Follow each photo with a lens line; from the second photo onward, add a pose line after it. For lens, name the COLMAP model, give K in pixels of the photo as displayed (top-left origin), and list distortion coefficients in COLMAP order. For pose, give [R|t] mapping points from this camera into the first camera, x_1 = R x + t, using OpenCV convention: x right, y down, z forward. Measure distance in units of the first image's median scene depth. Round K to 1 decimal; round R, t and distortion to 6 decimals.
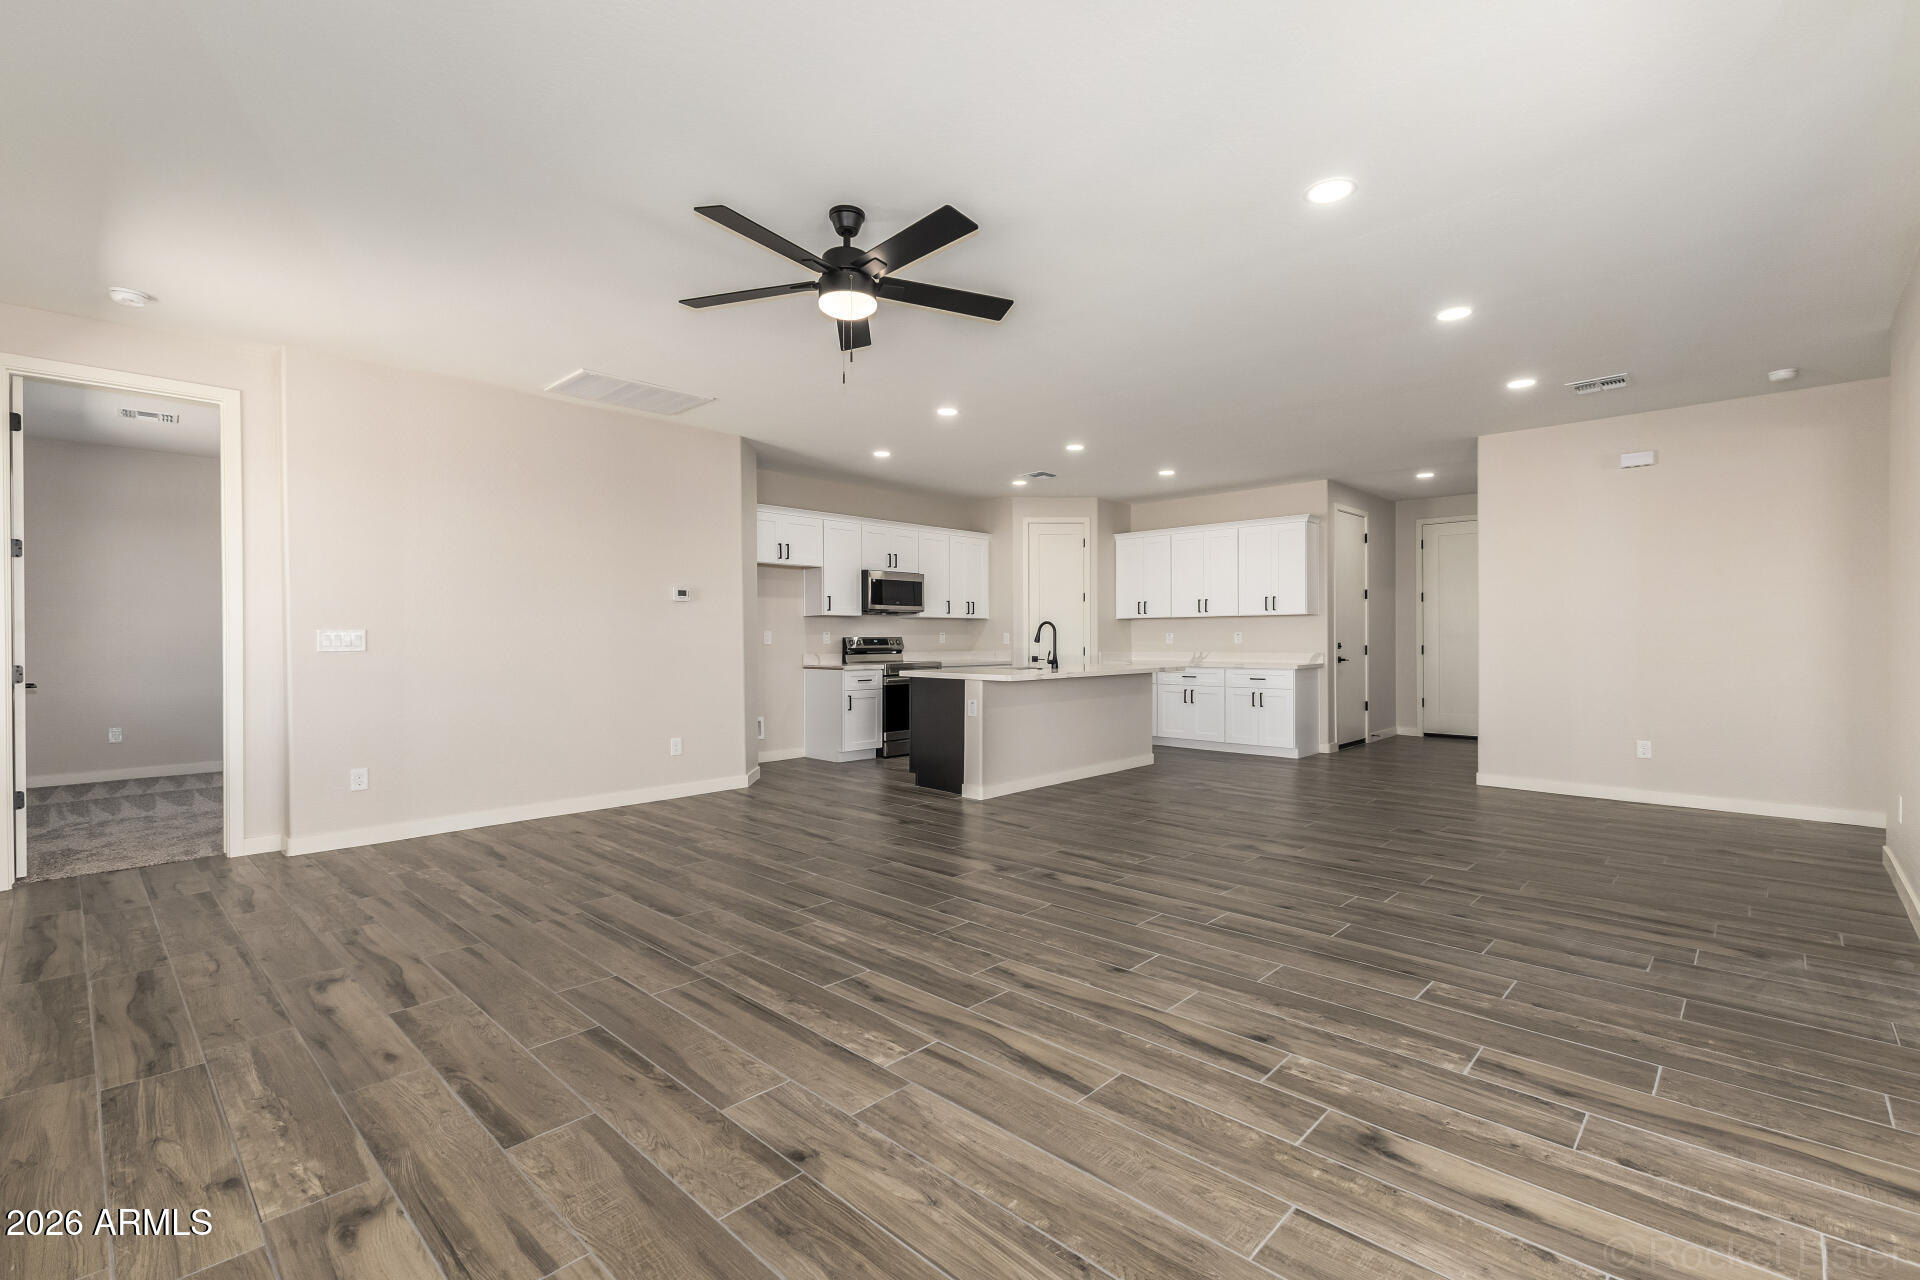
lens RADIAL K [[838.3, 0, 964.2], [0, 838.3, 638.8], [0, 0, 1]] dist [-0.002033, 0.000209]
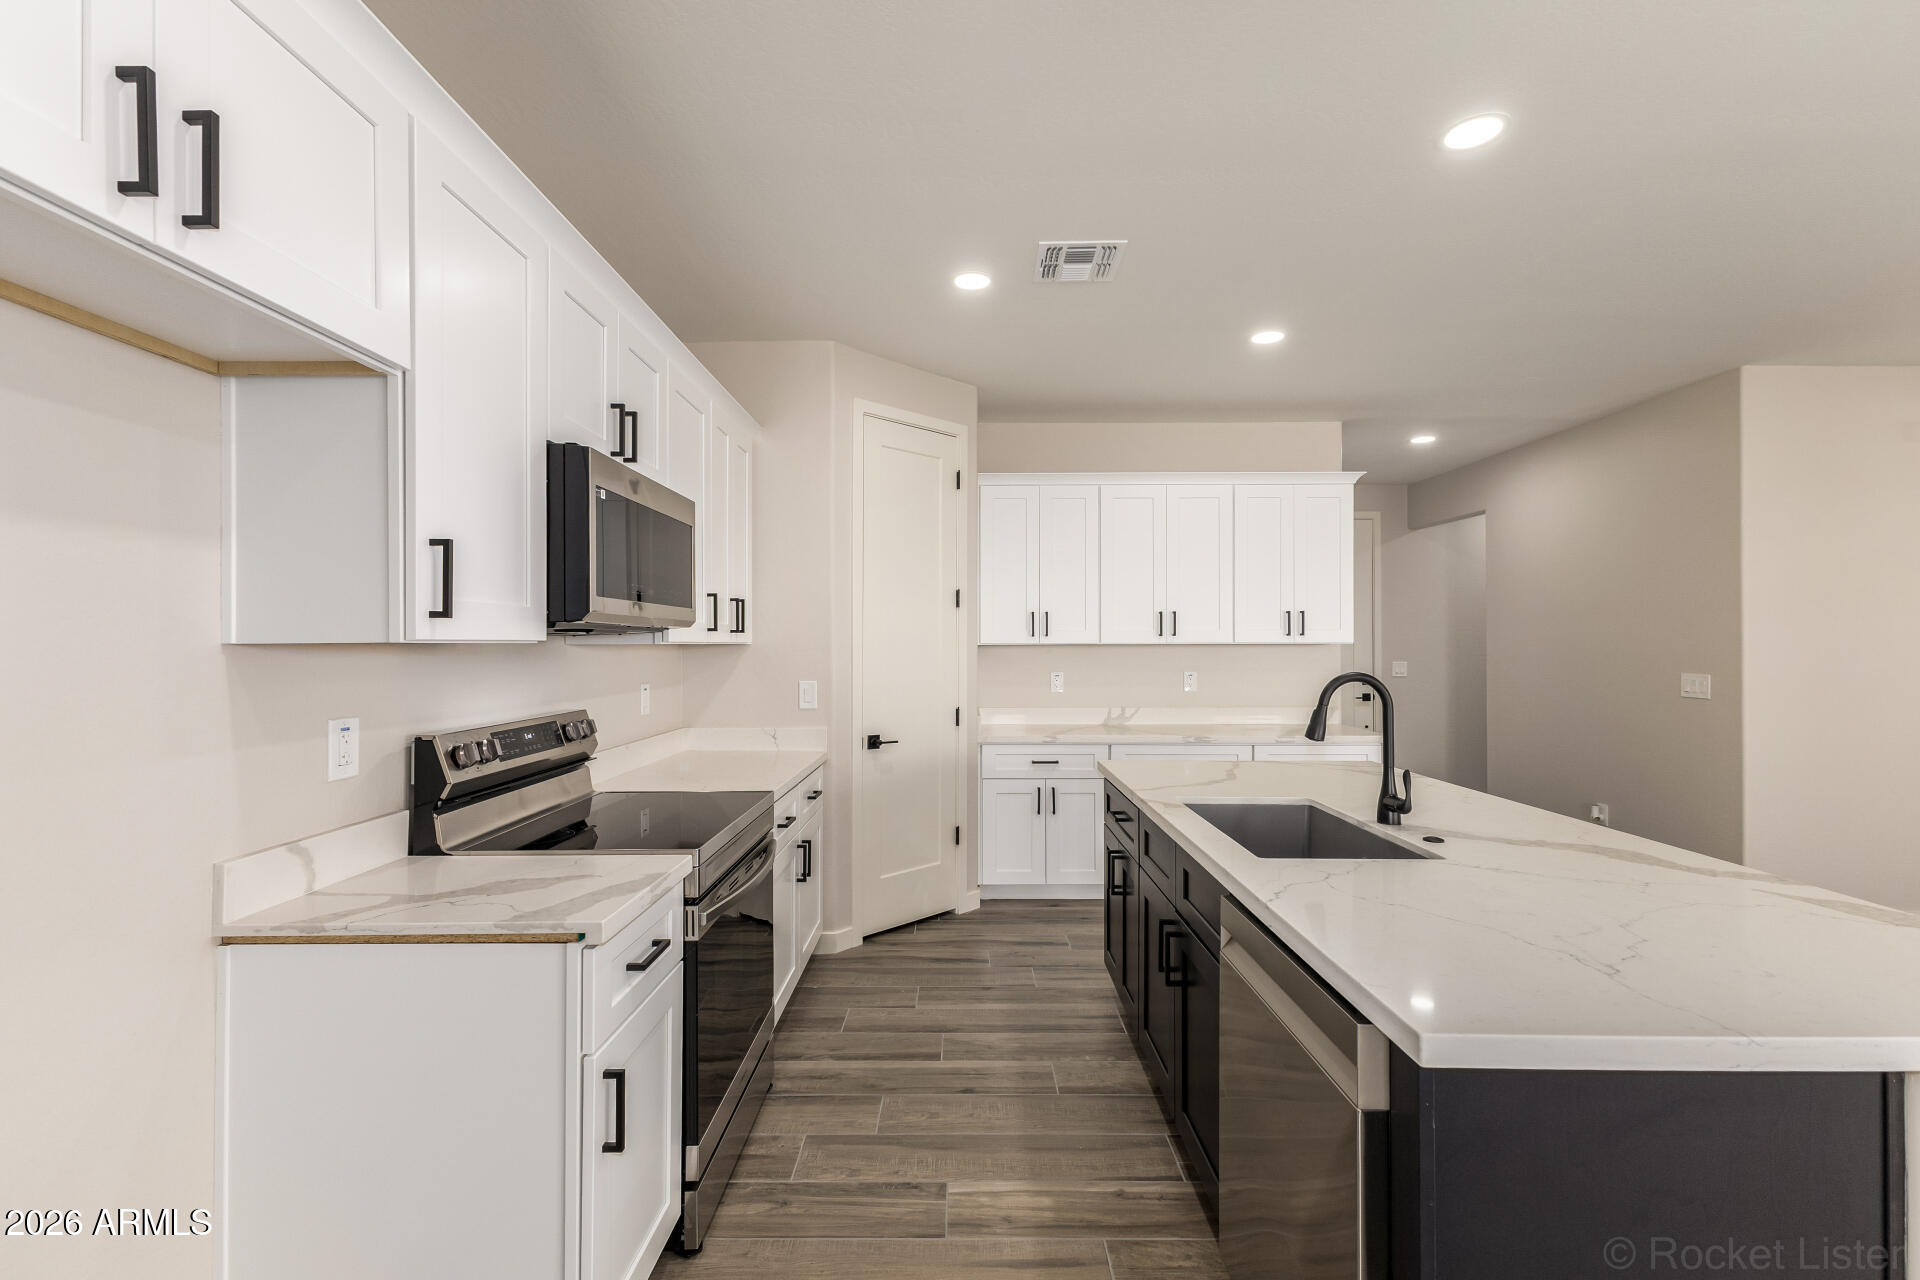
lens RADIAL K [[838.3, 0, 946.2], [0, 838.3, 642.7], [0, 0, 1]] dist [-0.002033, 0.000209]
pose [[0.743959, 0.004693, 0.668209, -0.181426], [-0.000961, 0.999982, -0.005952, -0.024521], [-0.668225, 0.003786, 0.743950, 0.713923]]
